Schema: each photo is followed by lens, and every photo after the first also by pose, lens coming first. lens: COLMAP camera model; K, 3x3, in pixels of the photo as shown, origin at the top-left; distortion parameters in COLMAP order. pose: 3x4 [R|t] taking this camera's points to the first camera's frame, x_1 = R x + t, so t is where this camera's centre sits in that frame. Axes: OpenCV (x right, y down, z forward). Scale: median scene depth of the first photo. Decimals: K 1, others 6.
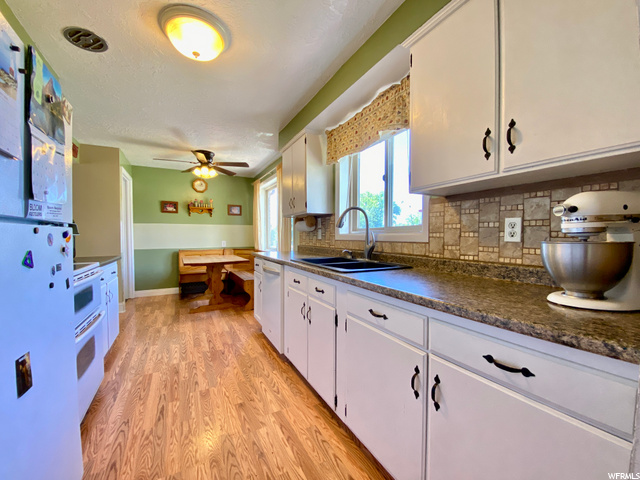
lens RADIAL K [[261.1, 0, 320.0], [0, 261.1, 240.0], [0, 0, 1]] dist [0.019396, -0.020087]
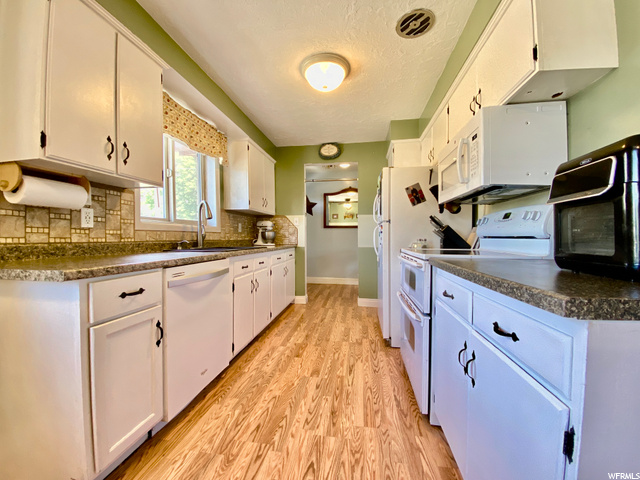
lens RADIAL K [[261.1, 0, 320.0], [0, 261.1, 240.0], [0, 0, 1]] dist [0.019396, -0.020087]
pose [[-0.797466, -0.003303, 0.603355, -1.061079], [0.014401, 0.999596, 0.024506, 0.023624], [-0.603192, 0.028231, -0.797096, 1.769752]]
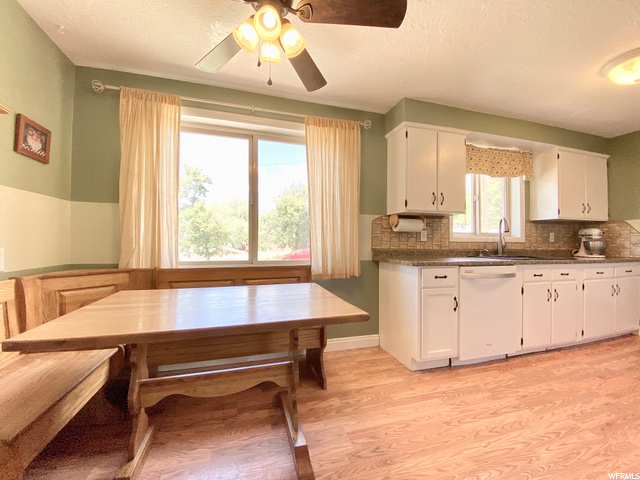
lens RADIAL K [[261.1, 0, 320.0], [0, 261.1, 240.0], [0, 0, 1]] dist [0.019396, -0.020087]
pose [[0.201135, 0.011557, 0.979495, -1.564226], [0.007868, 0.999879, -0.013413, 0.004181], [-0.979532, 0.010405, 0.201020, 1.834377]]
